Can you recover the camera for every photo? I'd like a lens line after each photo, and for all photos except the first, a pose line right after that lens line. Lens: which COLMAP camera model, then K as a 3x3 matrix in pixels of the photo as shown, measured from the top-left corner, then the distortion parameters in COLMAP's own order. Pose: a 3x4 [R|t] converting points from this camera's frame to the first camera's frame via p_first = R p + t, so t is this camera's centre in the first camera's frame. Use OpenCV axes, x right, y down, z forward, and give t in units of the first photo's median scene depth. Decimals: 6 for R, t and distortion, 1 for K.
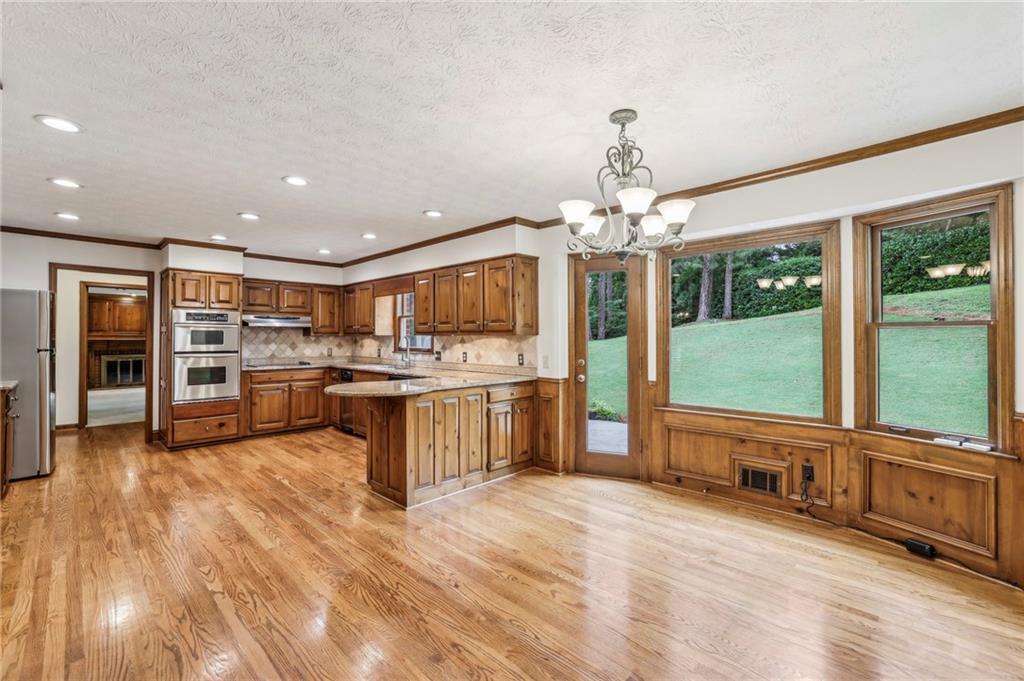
lens RADIAL K [[437.6, 0, 510.3], [0, 437.6, 337.9], [0, 0, 1]] dist [-0.000236, 0.000180]
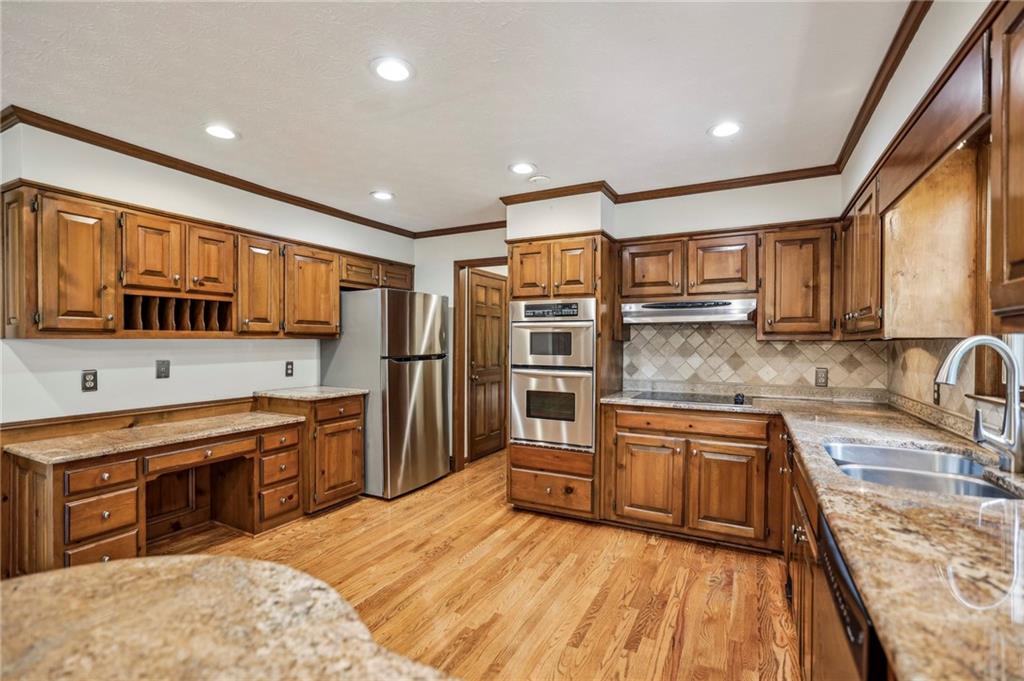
lens RADIAL K [[454.5, 0, 510.8], [0, 454.5, 346.0], [0, 0, 1]] dist [-0.033777, 0.000104]
pose [[0.283844, 0.006140, -0.958851, -0.097296], [-0.004474, 0.999977, 0.005079, -0.000177], [0.958860, 0.002848, 0.283865, 0.780484]]
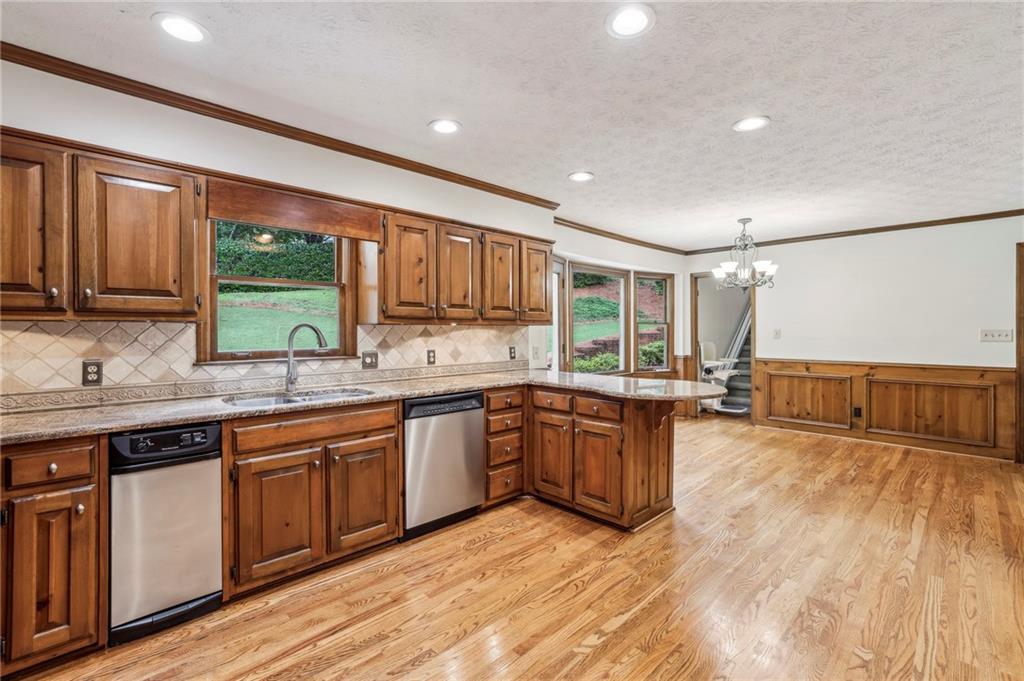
lens RADIAL K [[447.9, 0, 513.5], [0, 447.9, 332.3], [0, 0, 1]] dist [-0.000708, -0.000010]
pose [[0.021696, -0.004002, 0.999757, -0.796128], [-0.000098, 0.999992, 0.004005, 0.003021], [-0.999765, -0.000185, 0.021695, 0.866668]]
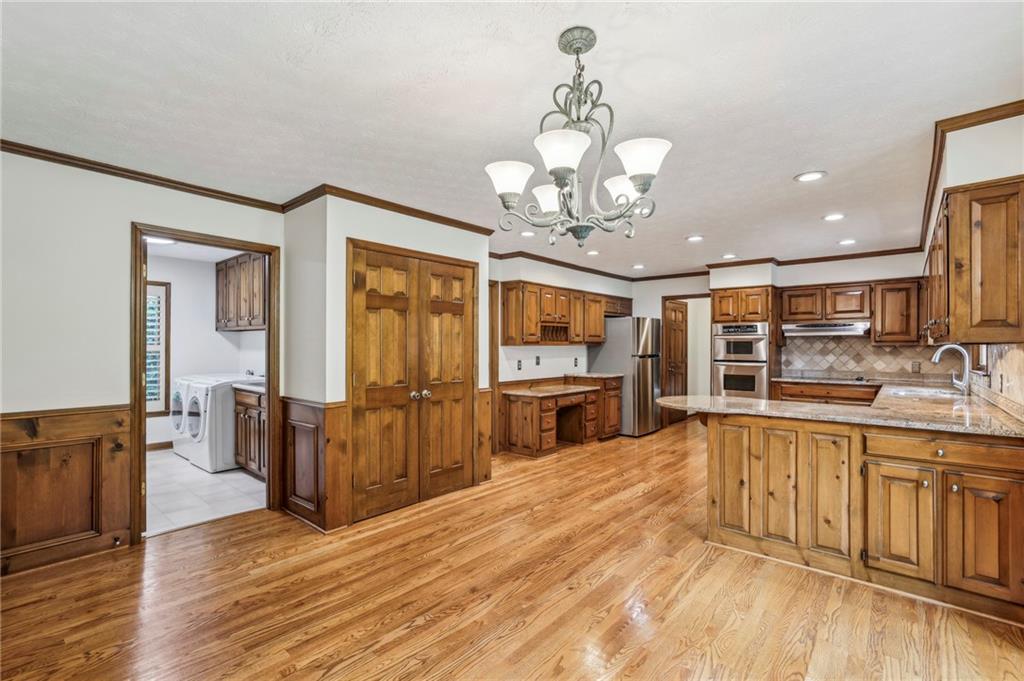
lens RADIAL K [[466.8, 0, 513.6], [0, 466.8, 344.1], [0, 0, 1]] dist [-0.002507, -0.000023]
pose [[0.078055, -0.007254, -0.996923, 0.435904], [-0.003734, 0.999964, -0.007569, 0.001162], [0.996942, 0.004313, 0.078026, 0.352990]]
